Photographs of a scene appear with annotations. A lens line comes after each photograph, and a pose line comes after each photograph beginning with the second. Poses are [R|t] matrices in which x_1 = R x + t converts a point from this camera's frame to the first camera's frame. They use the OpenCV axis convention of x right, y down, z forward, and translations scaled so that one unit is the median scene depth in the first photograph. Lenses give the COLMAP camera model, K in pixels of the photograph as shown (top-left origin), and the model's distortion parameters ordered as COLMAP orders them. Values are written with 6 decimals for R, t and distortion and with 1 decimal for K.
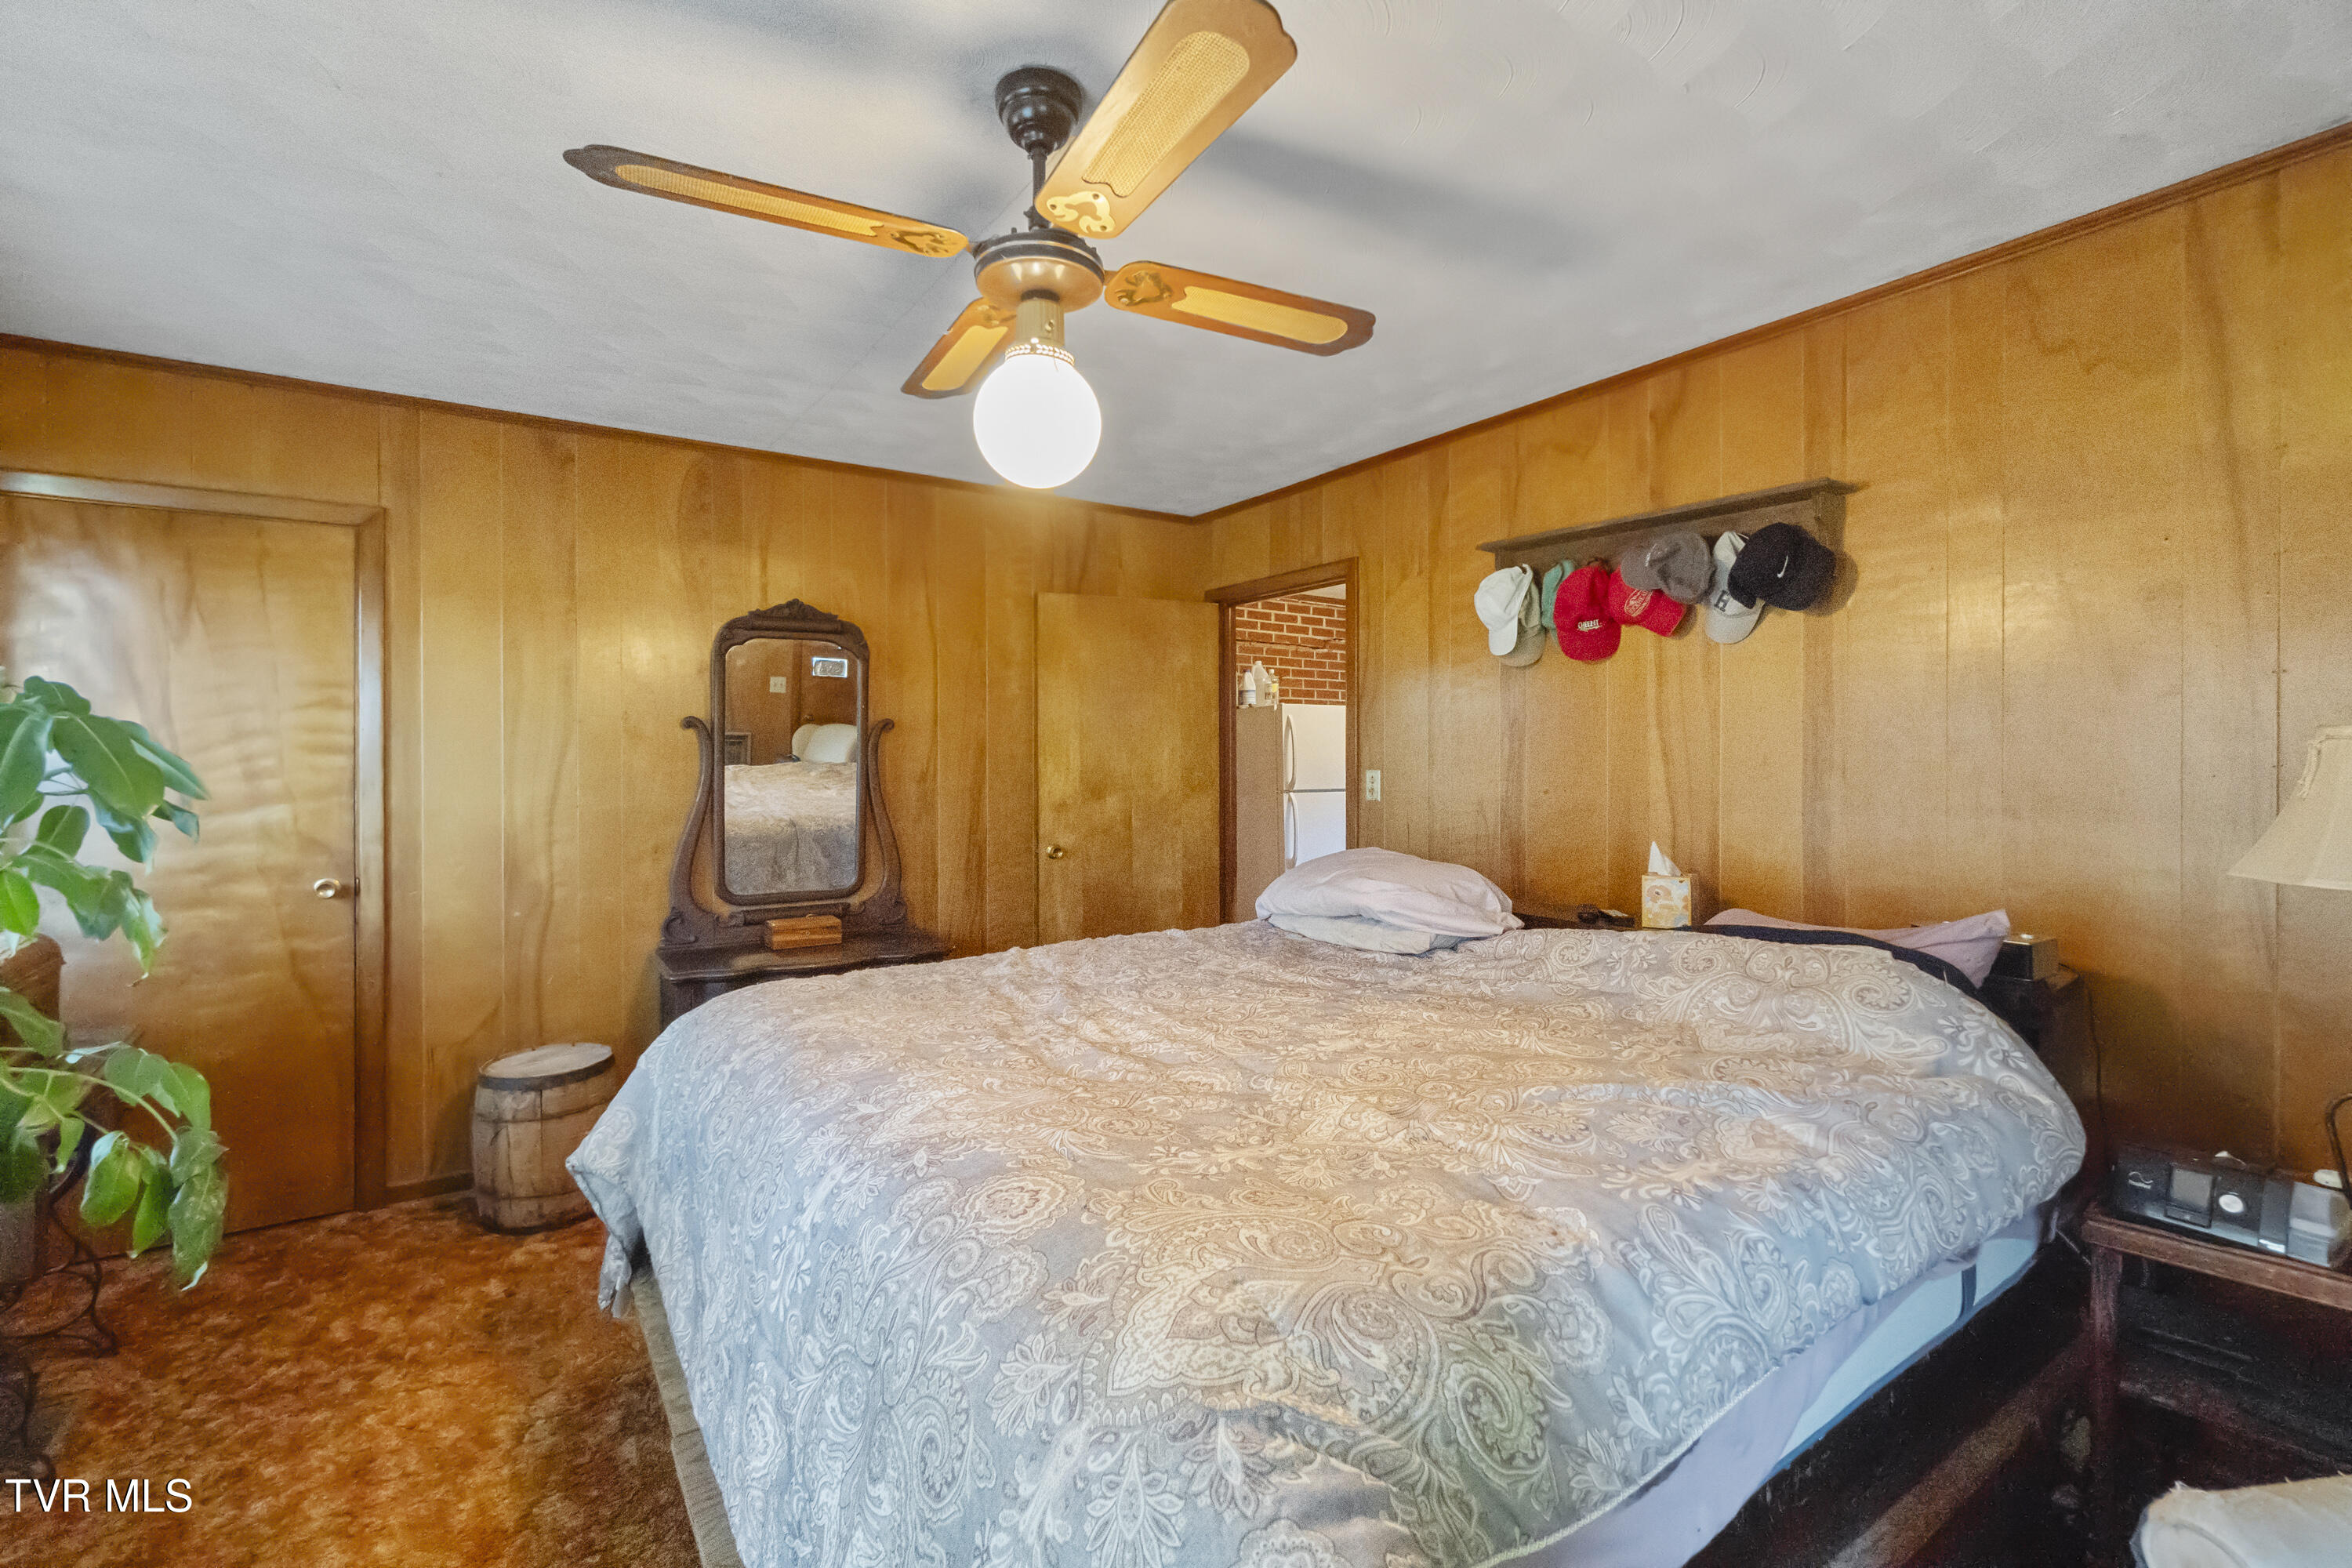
lens RADIAL K [[1021.6, 0, 1165.3], [0, 1021.6, 768.9], [0, 0, 1]] dist [-0.002804, 0.000002]
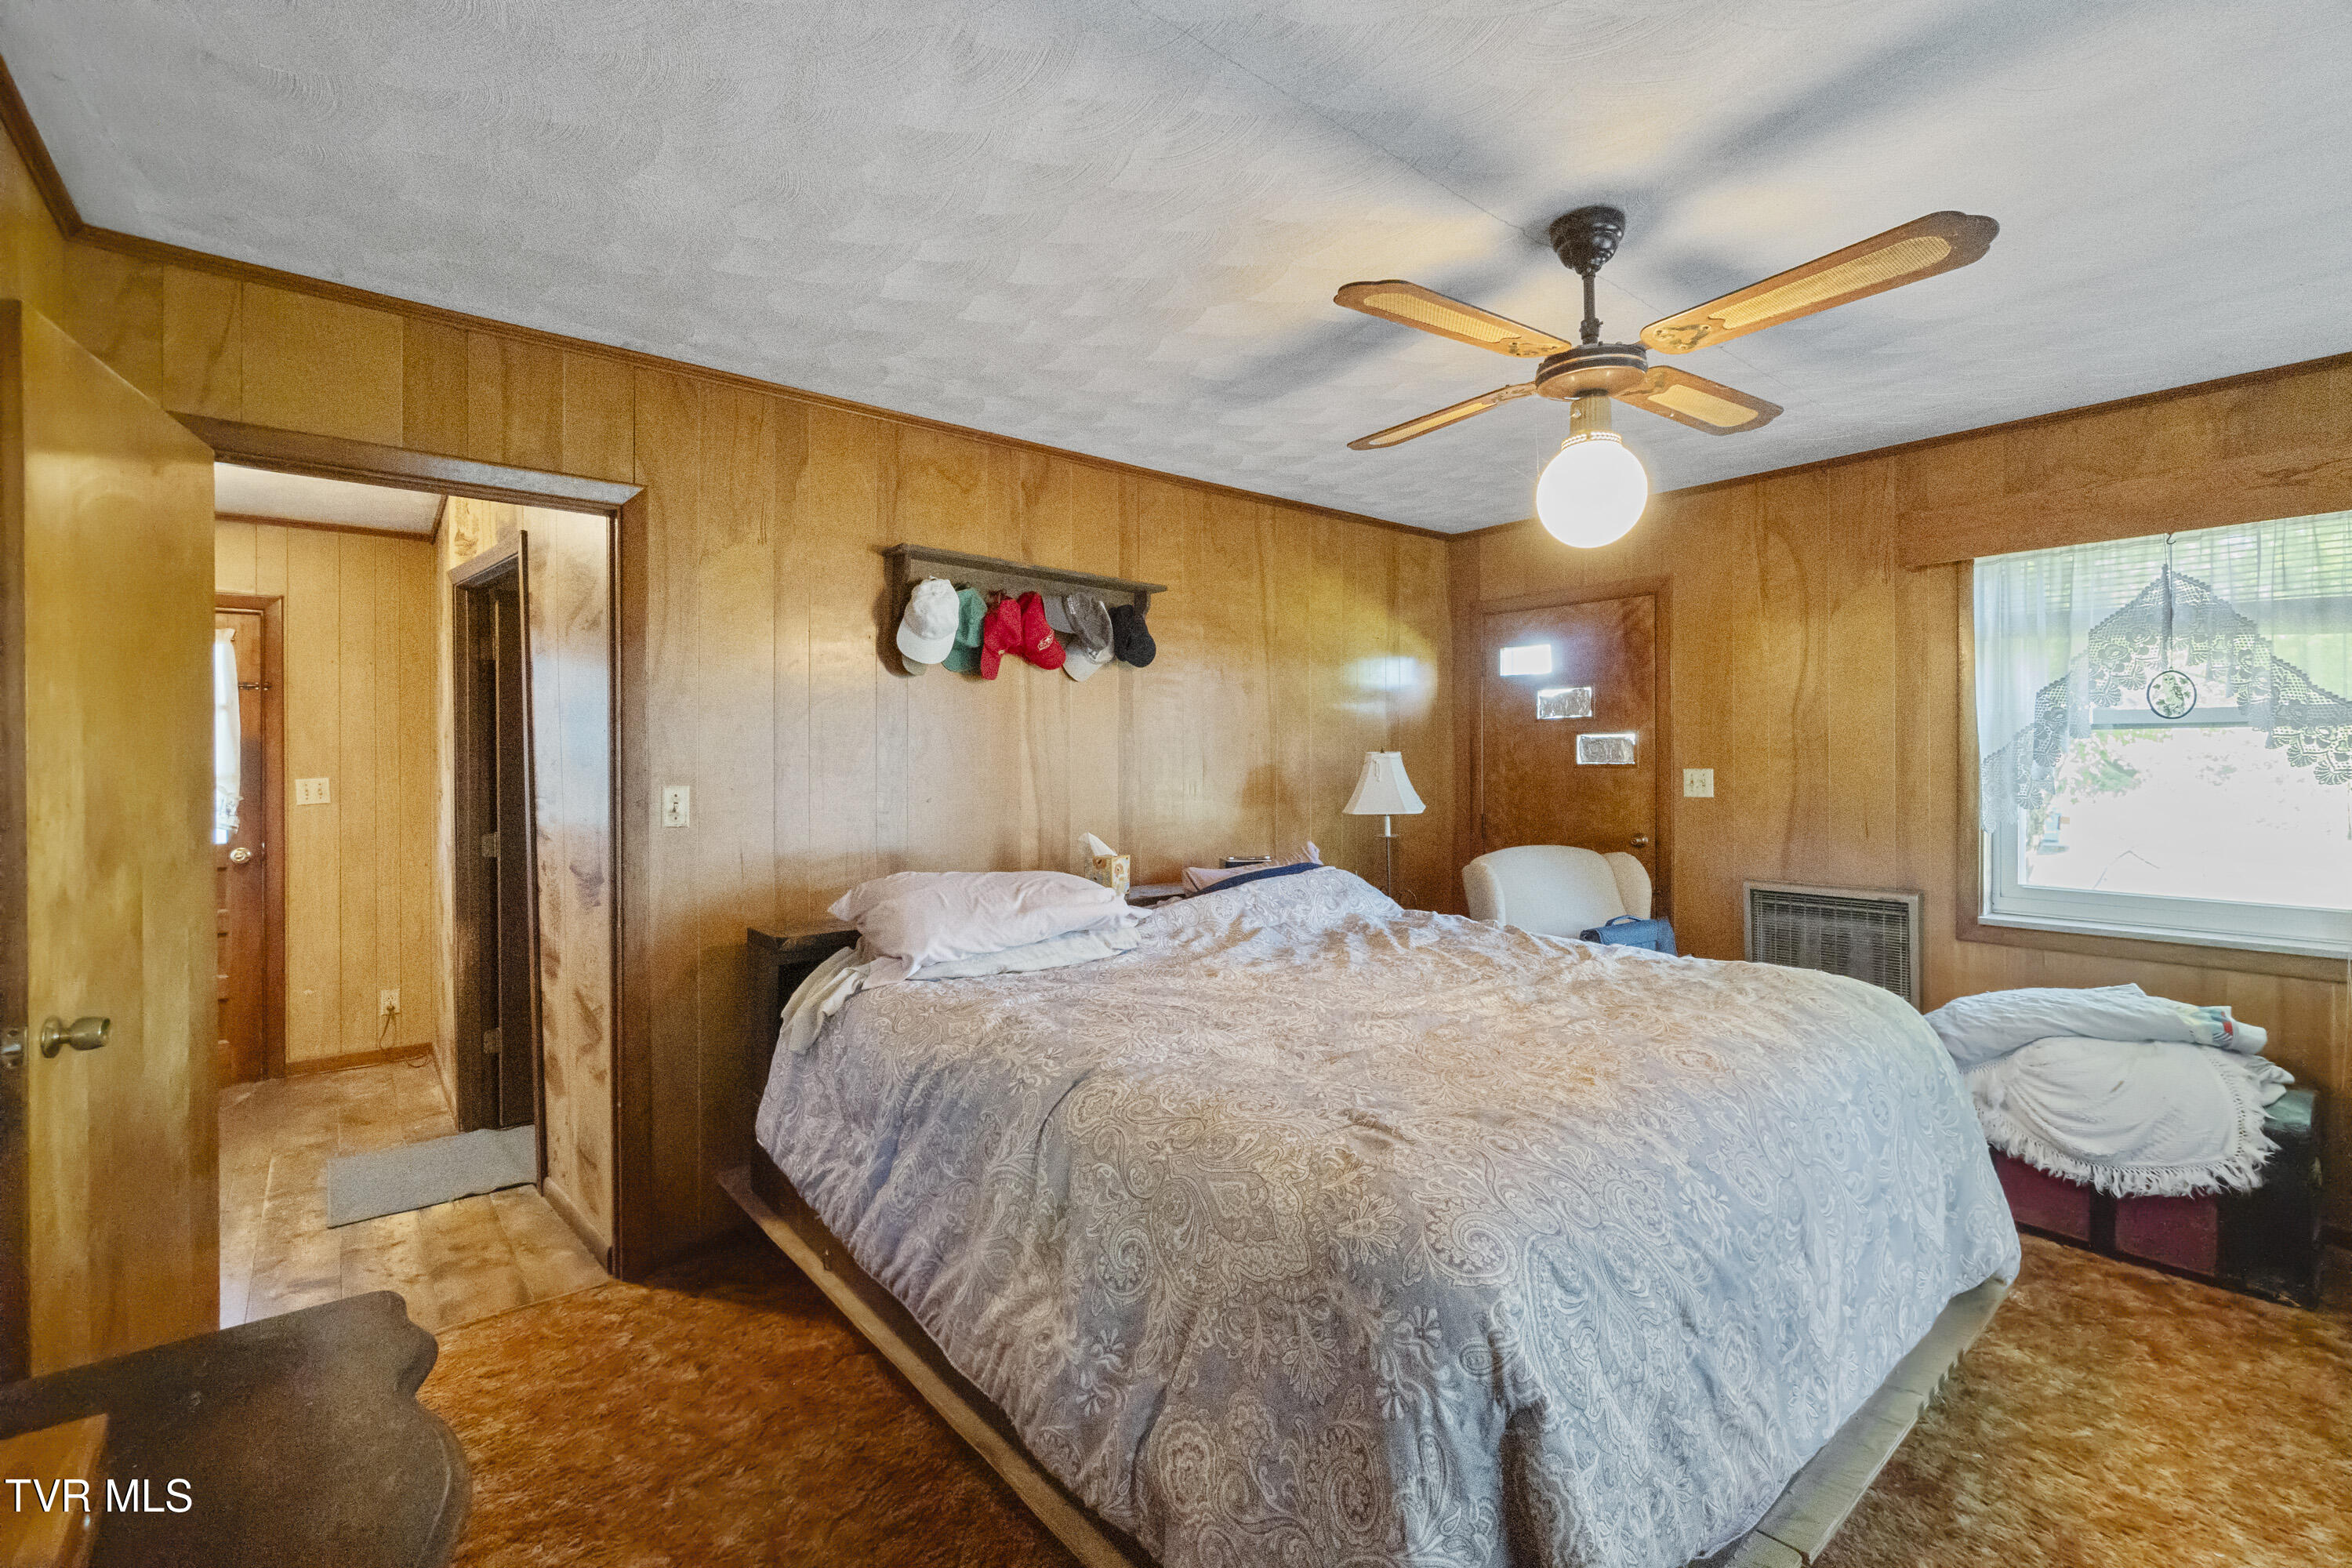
lens RADIAL K [[1021.6, 0, 1172.6], [0, 1021.6, 761.2], [0, 0, 1]] dist [-0.002804, 0.000002]
pose [[-0.094928, 0.006877, 0.995460, -0.739470], [0.014775, 0.999876, -0.005499, -0.009471], [-0.995375, 0.014186, -0.095017, 0.951039]]
